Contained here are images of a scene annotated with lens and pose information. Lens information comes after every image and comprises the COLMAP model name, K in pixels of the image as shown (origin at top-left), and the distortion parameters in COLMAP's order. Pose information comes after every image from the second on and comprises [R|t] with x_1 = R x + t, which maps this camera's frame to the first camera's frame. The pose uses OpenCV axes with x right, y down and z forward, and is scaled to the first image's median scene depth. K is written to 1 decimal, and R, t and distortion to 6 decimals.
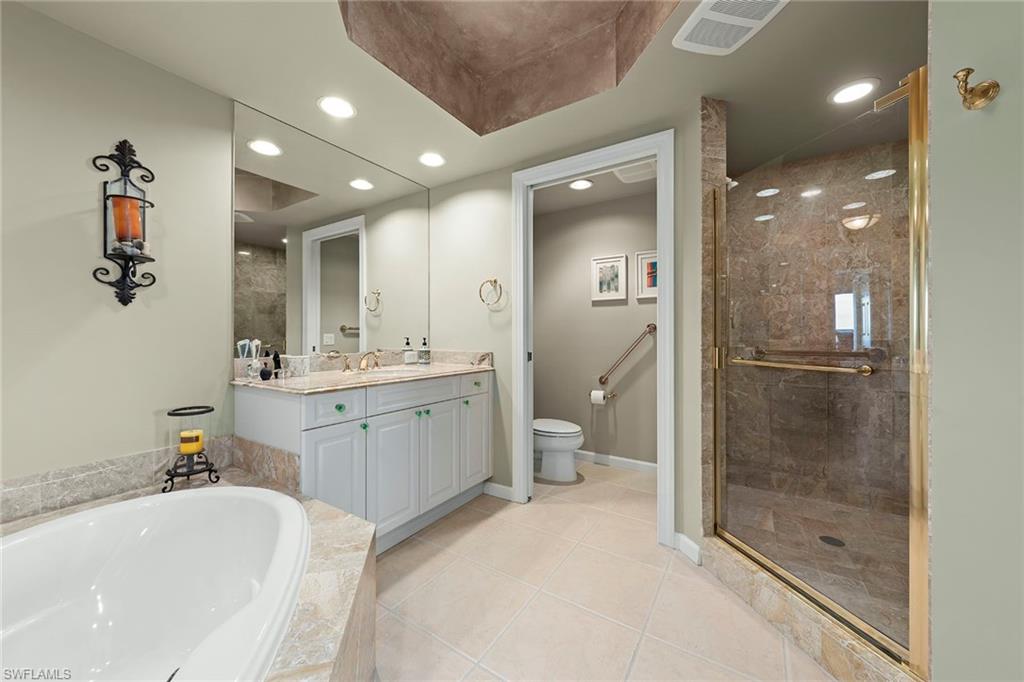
lens RADIAL K [[379.0, 0, 511.6], [0, 379.0, 335.4], [0, 0, 1]] dist [-0.000385, 0.000477]
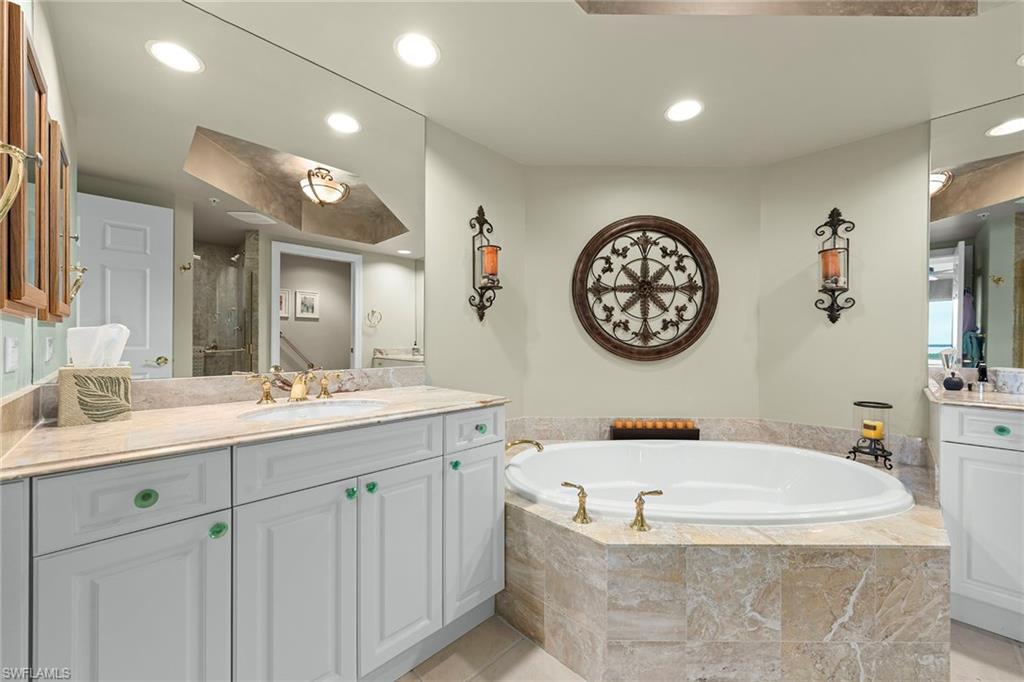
lens RADIAL K [[396.4, 0, 510.5], [0, 396.4, 344.2], [0, 0, 1]] dist [-0.001756, -0.000233]
pose [[-0.197712, 0.007790, -0.980229, 0.698057], [-0.007323, 0.999929, 0.009423, -0.003890], [0.980233, 0.009042, -0.197641, 0.093792]]
